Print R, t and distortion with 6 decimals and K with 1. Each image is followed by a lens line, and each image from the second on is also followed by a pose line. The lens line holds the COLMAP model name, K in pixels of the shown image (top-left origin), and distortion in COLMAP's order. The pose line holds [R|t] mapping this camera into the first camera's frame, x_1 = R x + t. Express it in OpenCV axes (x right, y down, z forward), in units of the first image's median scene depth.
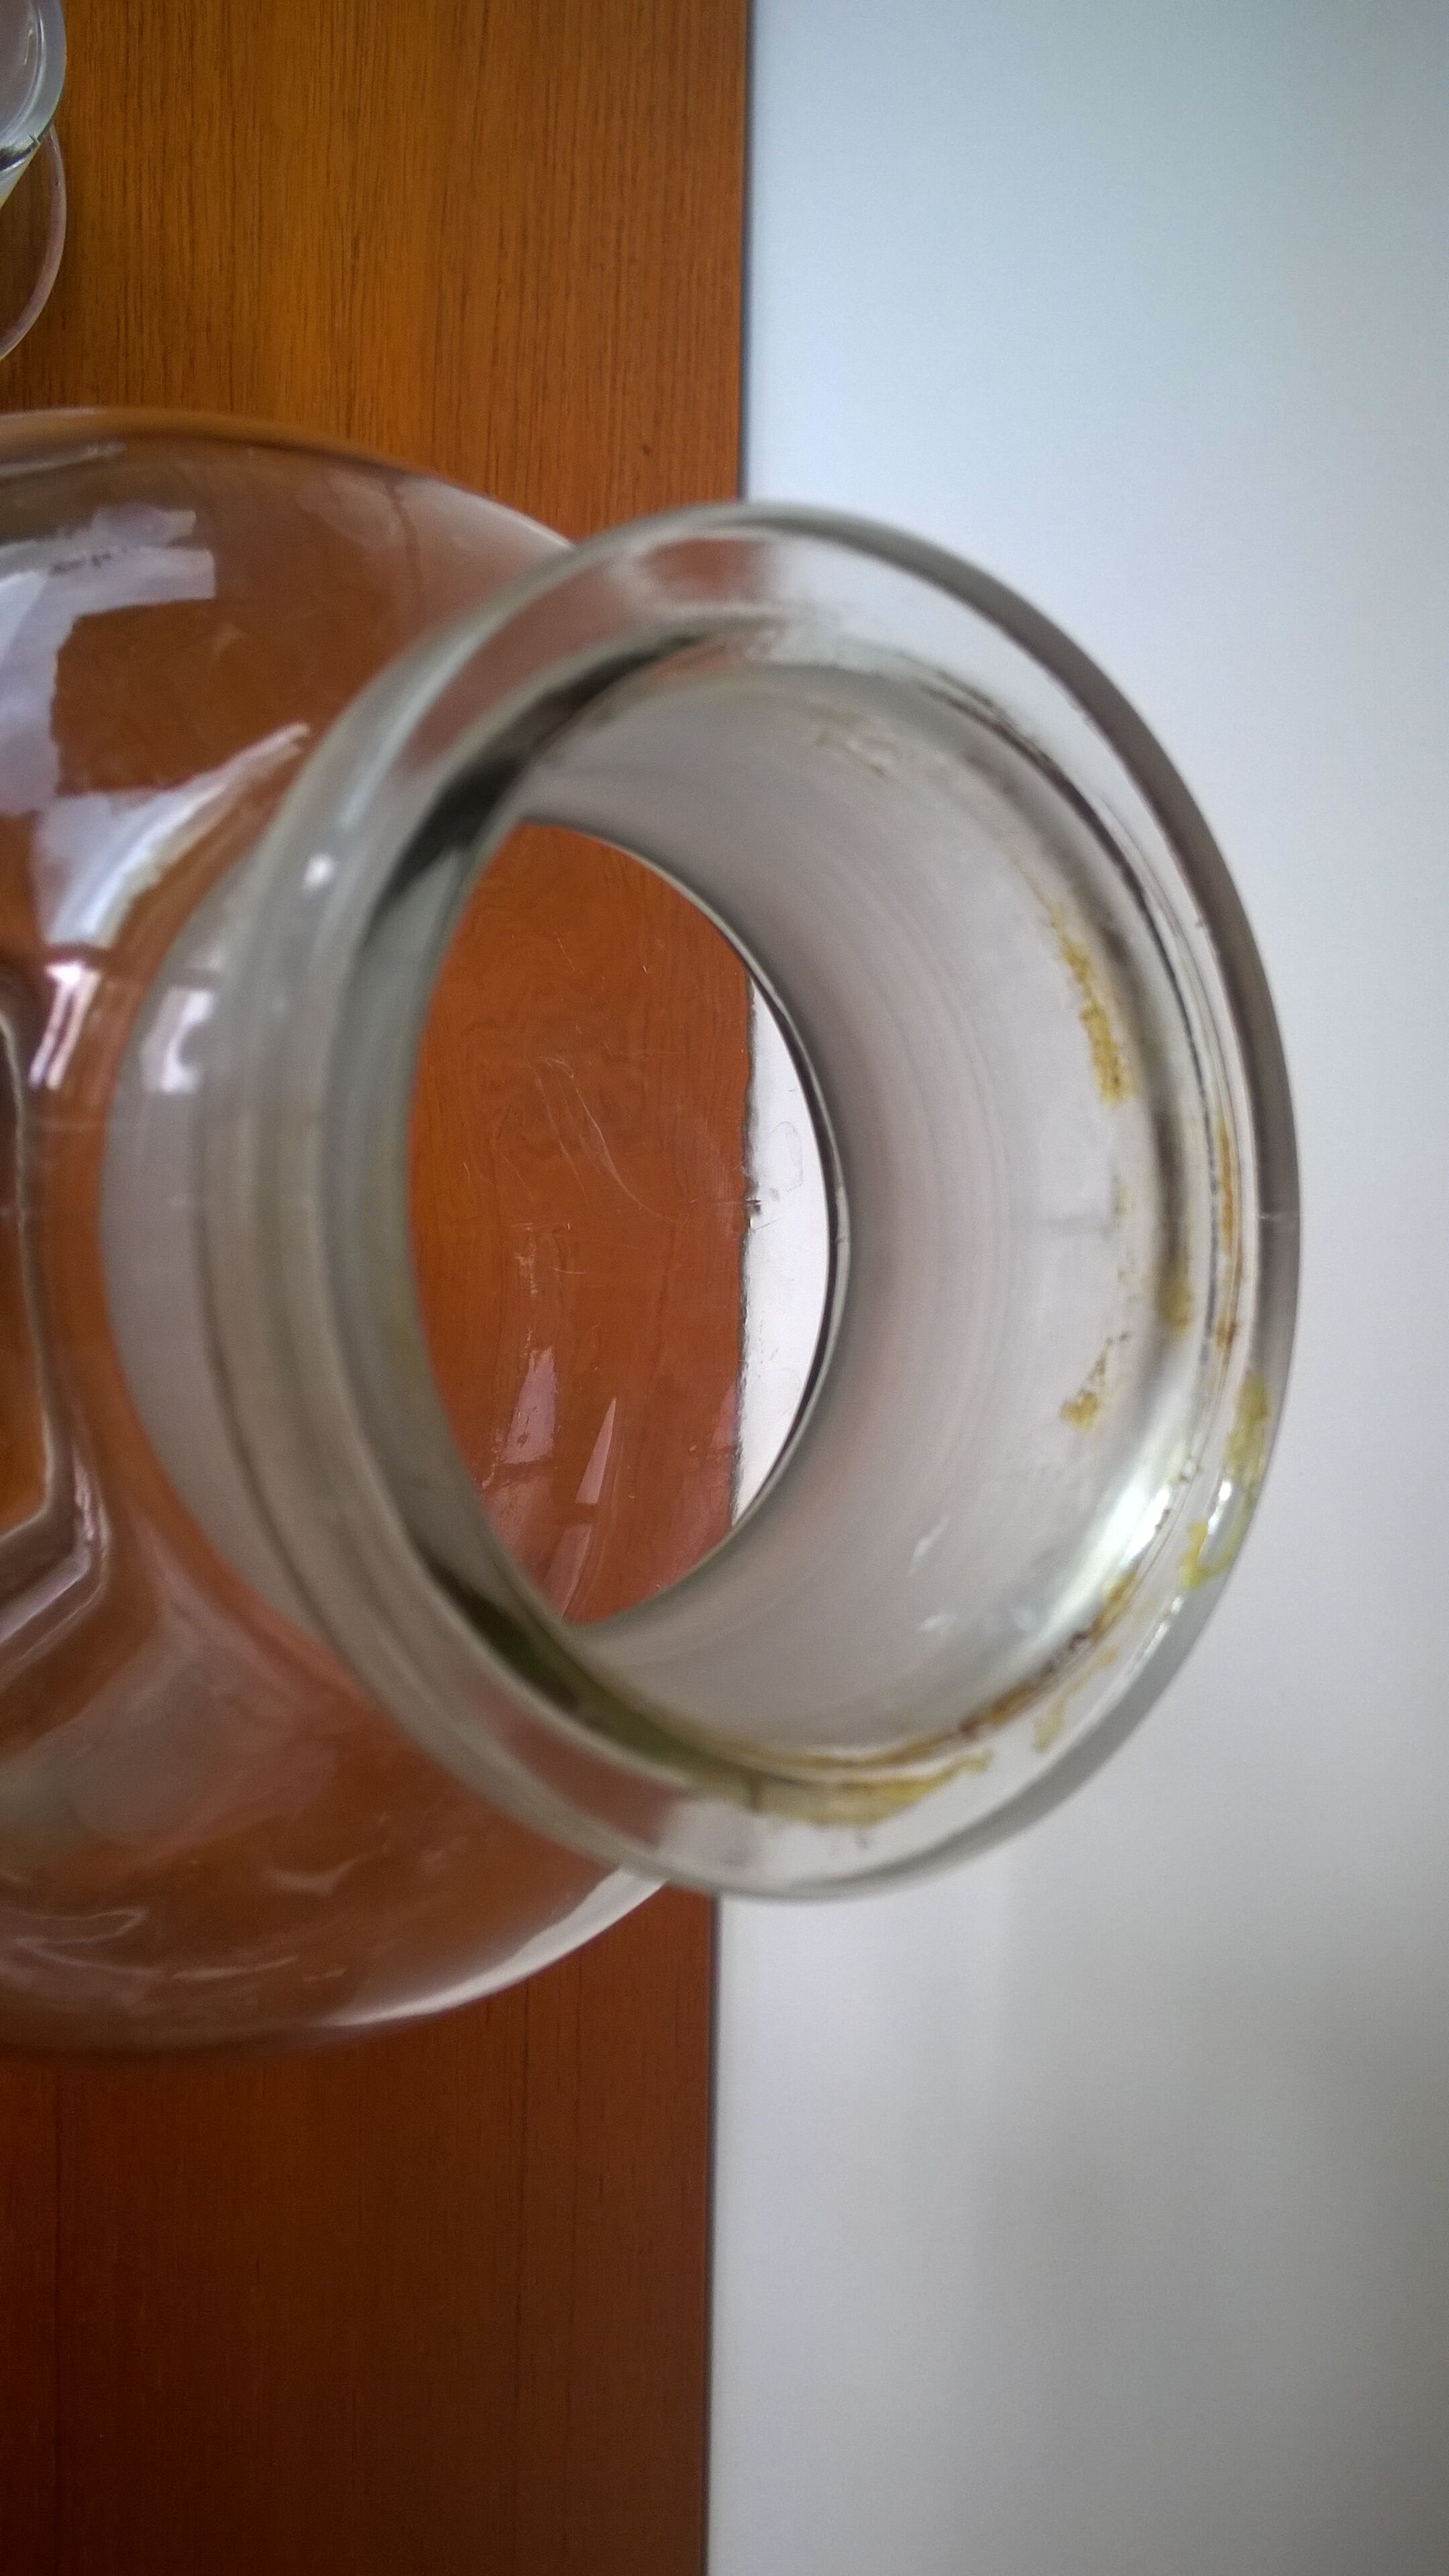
lens RADIAL K [[2047.4, 0, 724.5], [0, 2047.4, 1288.0], [0, 0, 1]] dist [-0.006471, -0.006116]
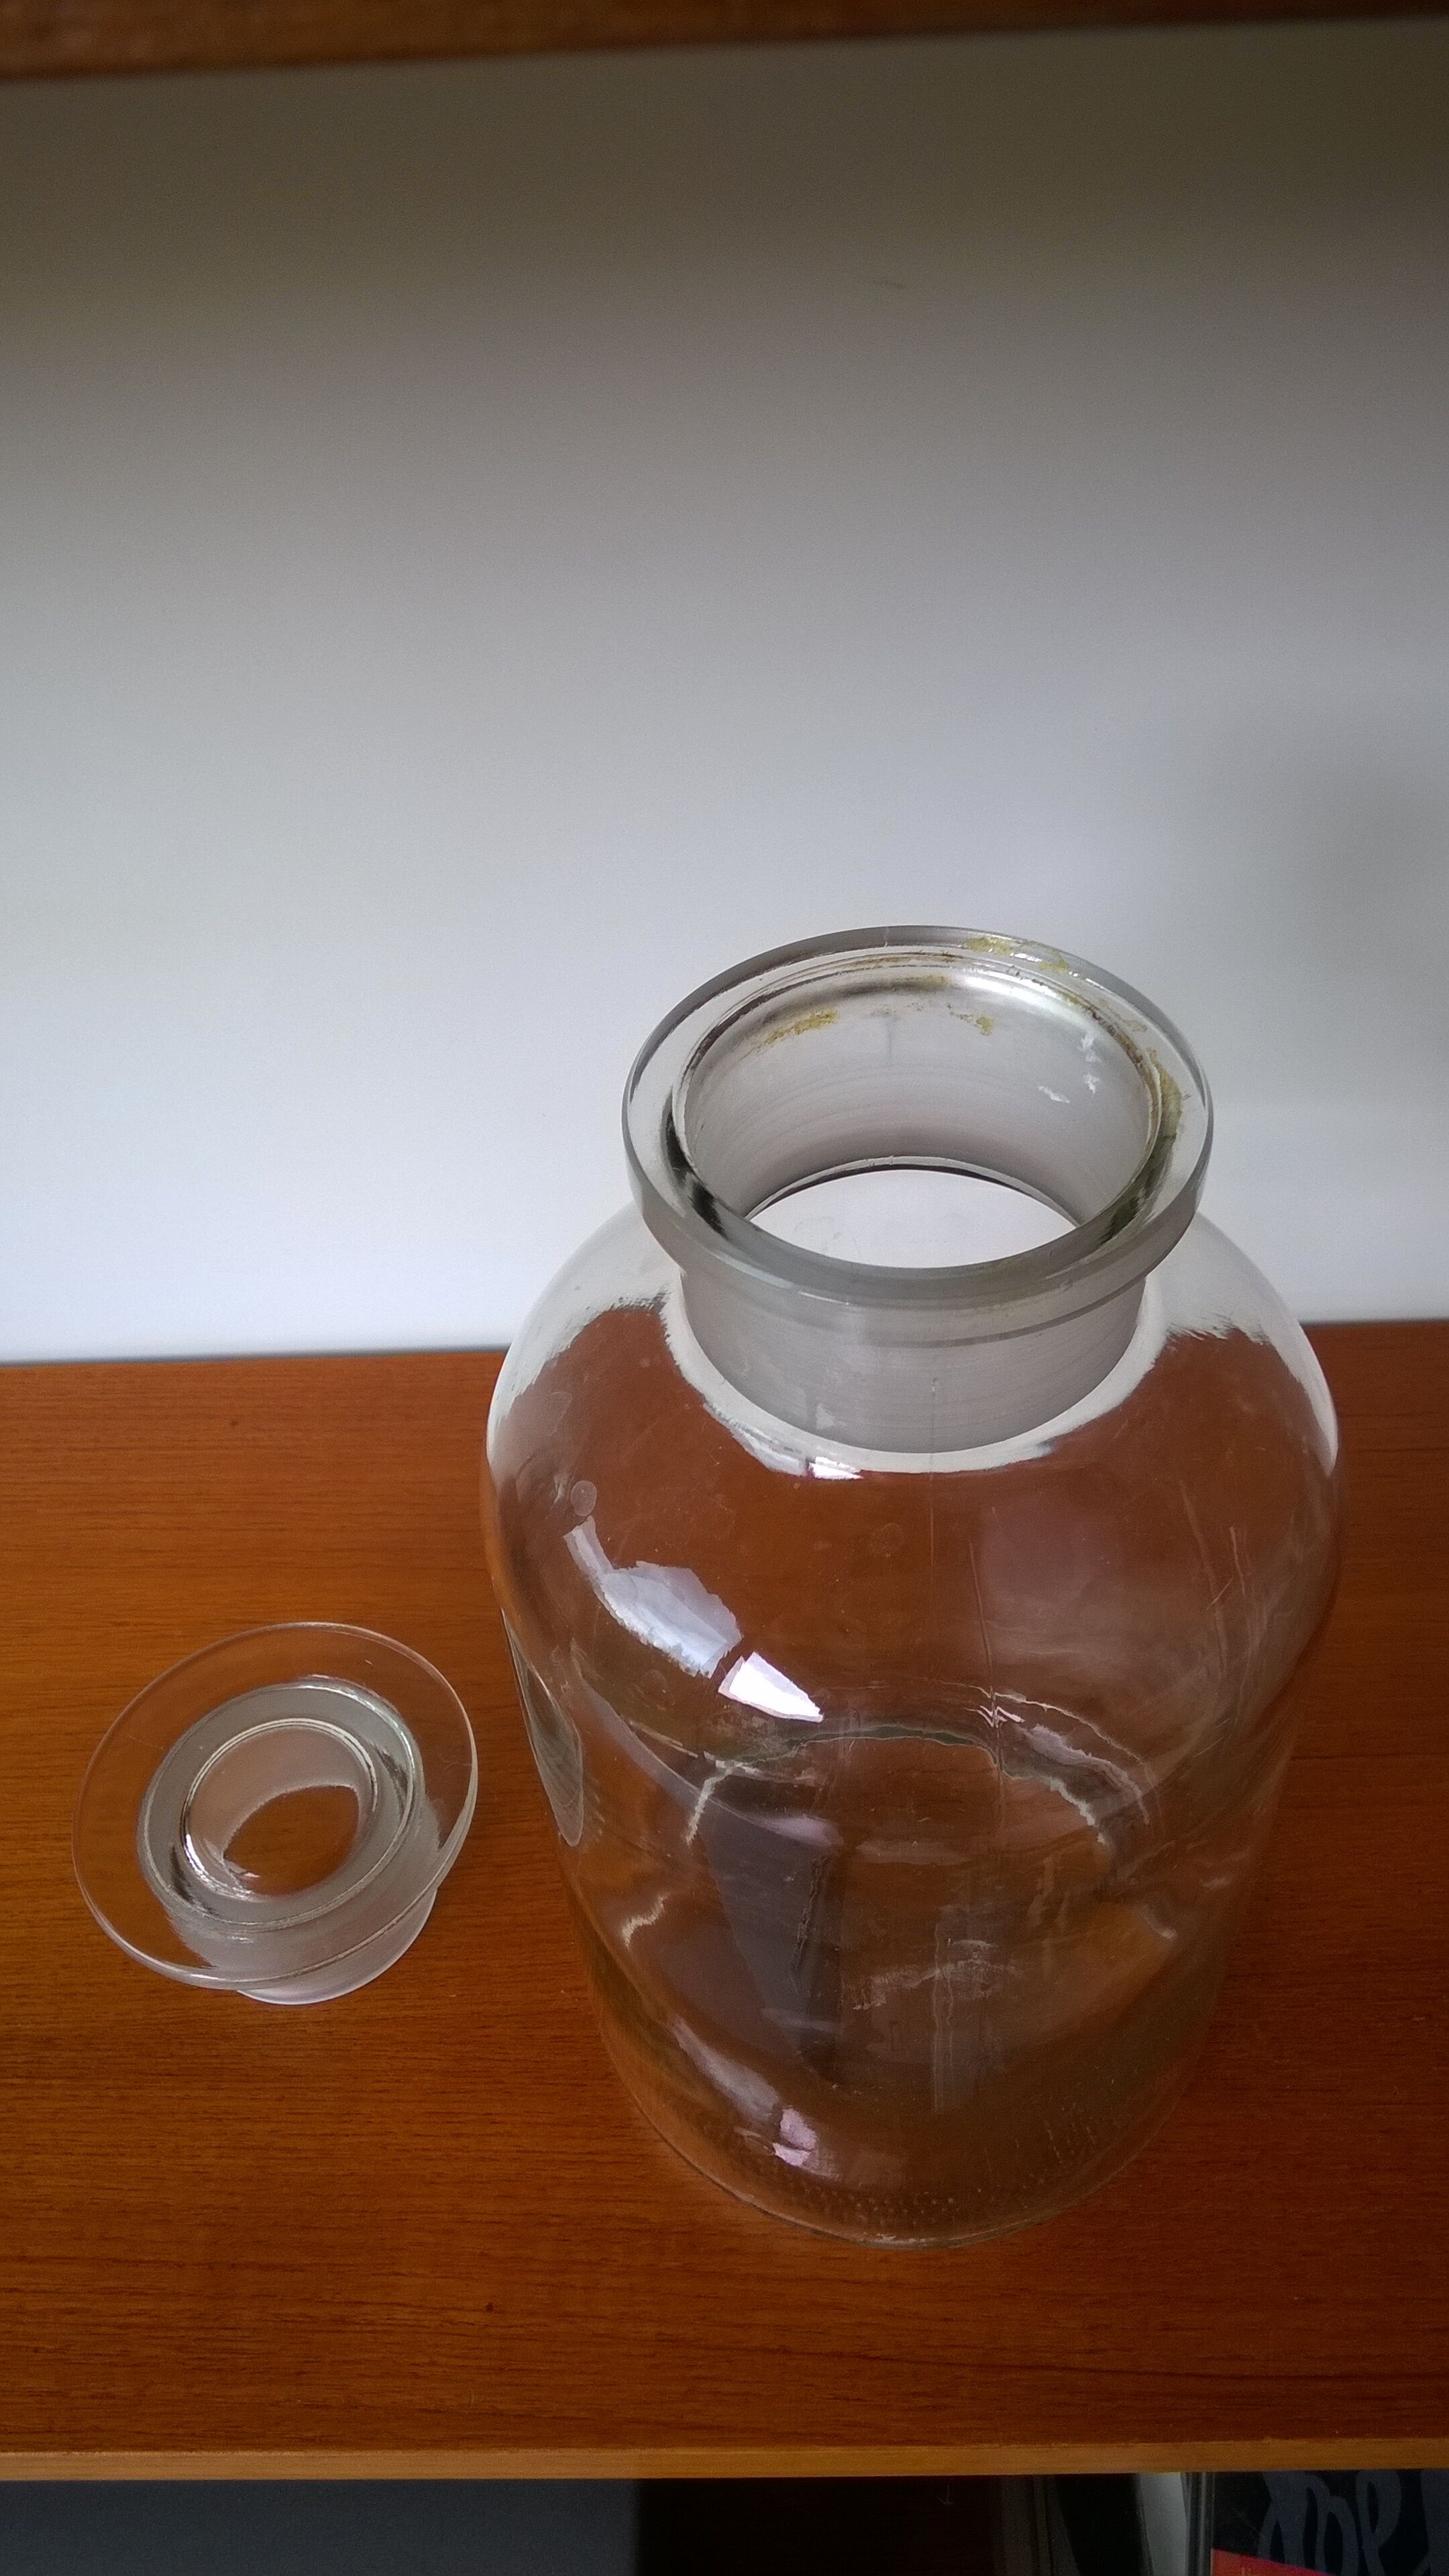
lens RADIAL K [[2047.4, 0, 724.5], [0, 2047.4, 1288.0], [0, 0, 1]] dist [-0.006471, -0.006116]
pose [[-0.044865, -0.994412, 0.095557, -0.288638], [0.998837, -0.046345, -0.013328, -0.196649], [0.017682, 0.094848, 0.995335, -1.090641]]
